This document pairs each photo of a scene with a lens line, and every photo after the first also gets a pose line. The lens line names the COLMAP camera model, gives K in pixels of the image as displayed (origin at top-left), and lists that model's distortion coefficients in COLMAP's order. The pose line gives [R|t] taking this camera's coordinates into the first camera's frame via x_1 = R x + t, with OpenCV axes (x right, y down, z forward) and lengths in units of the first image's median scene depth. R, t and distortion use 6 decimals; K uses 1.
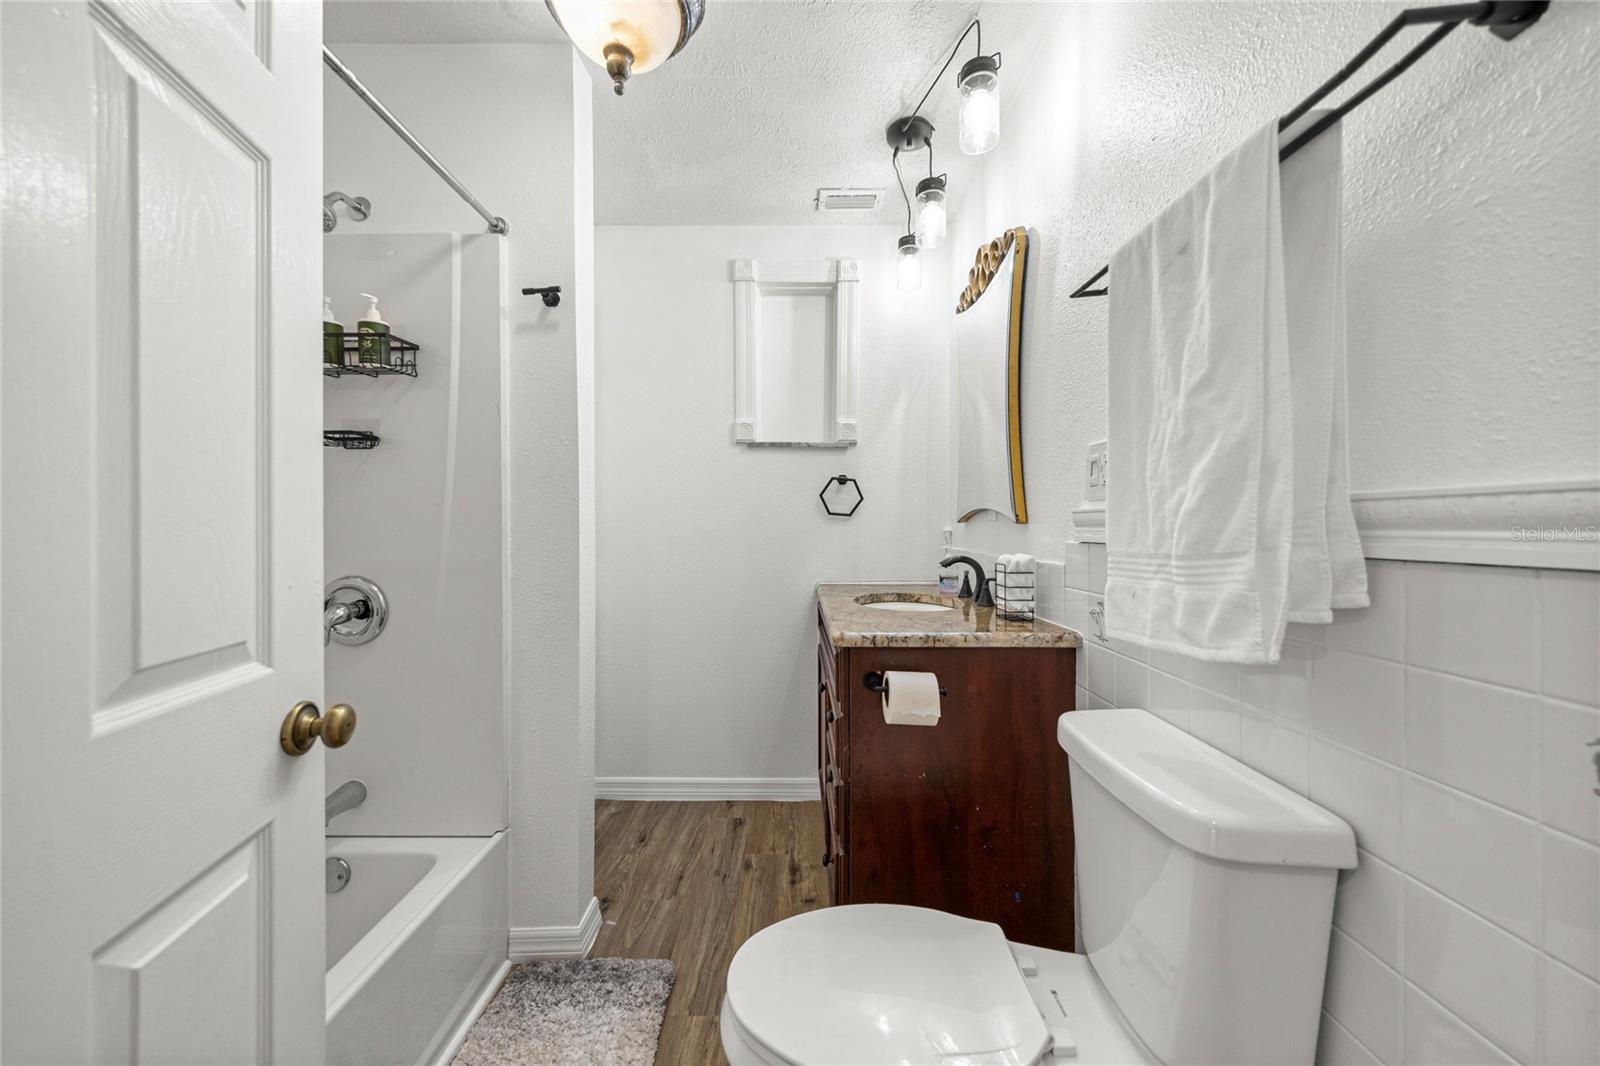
lens RADIAL K [[541.9, 0, 800.0], [0, 541.9, 533.0], [0, 0, 1]] dist [0.000619, 0.000030]
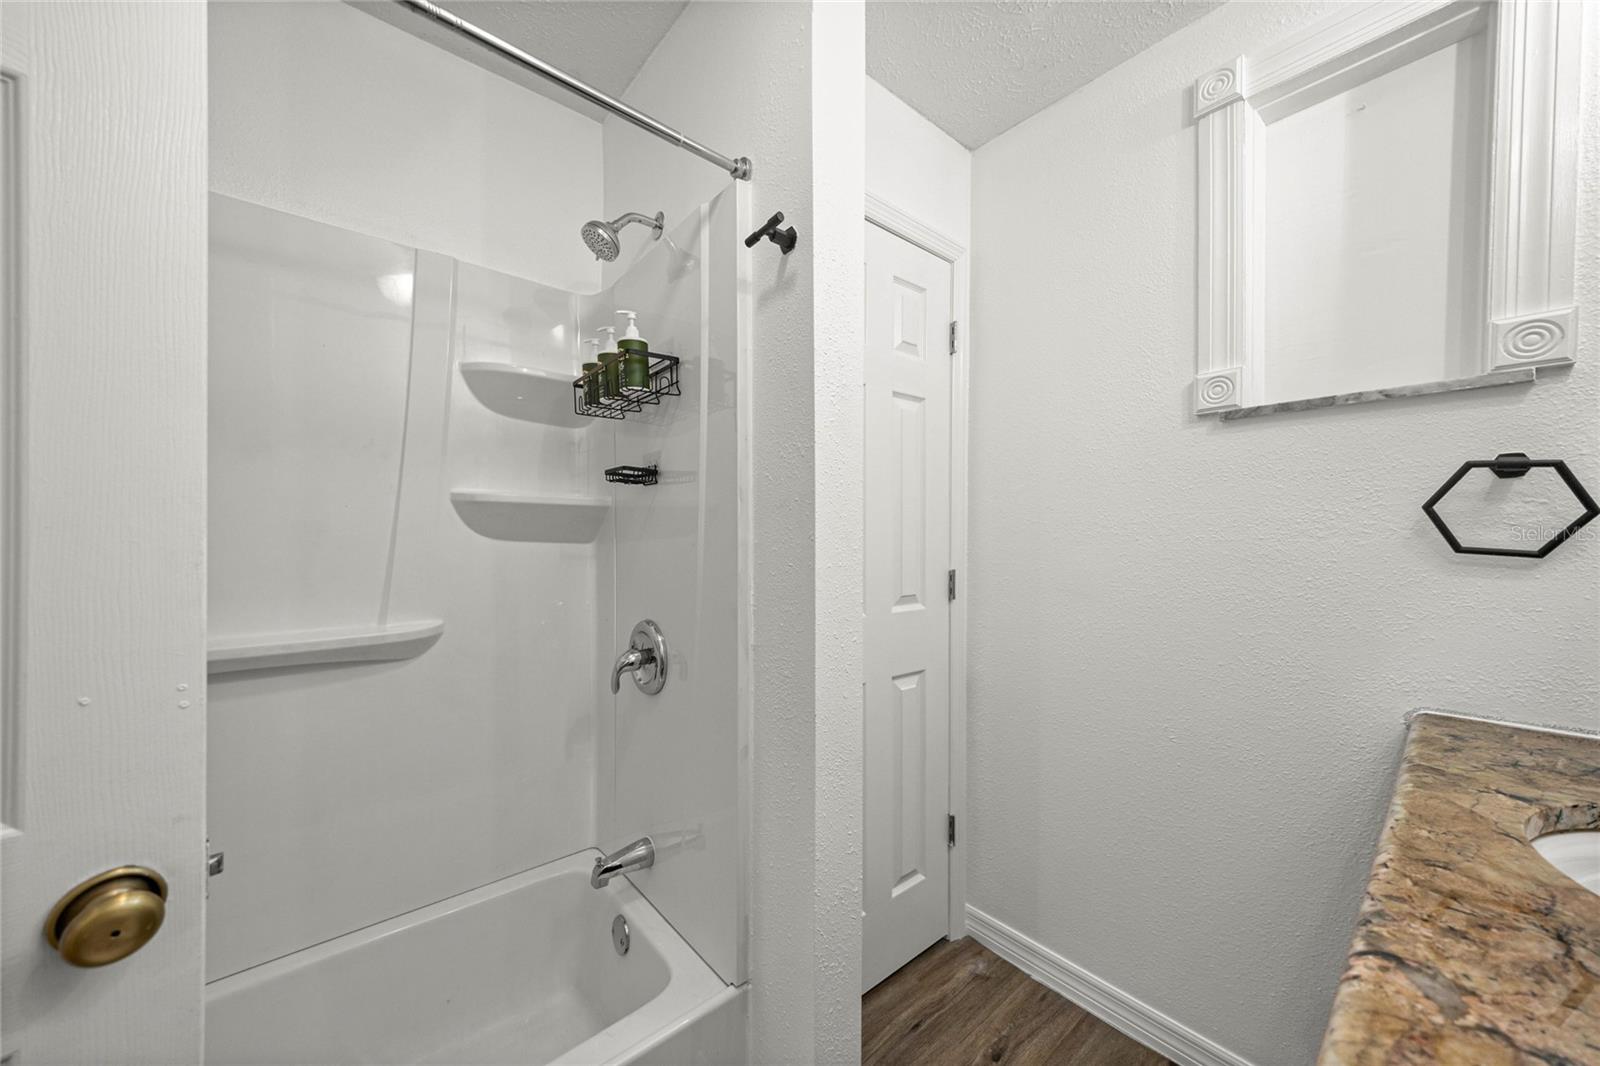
lens RADIAL K [[564.5, 0, 800.5], [0, 564.5, 543.4], [0, 0, 1]] dist [-0.000643, -0.000027]
pose [[0.652229, 0.007636, -0.757984, 0.053557], [-0.014980, 0.999884, -0.002818, -0.033045], [0.757874, 0.013193, 0.652267, 0.343391]]
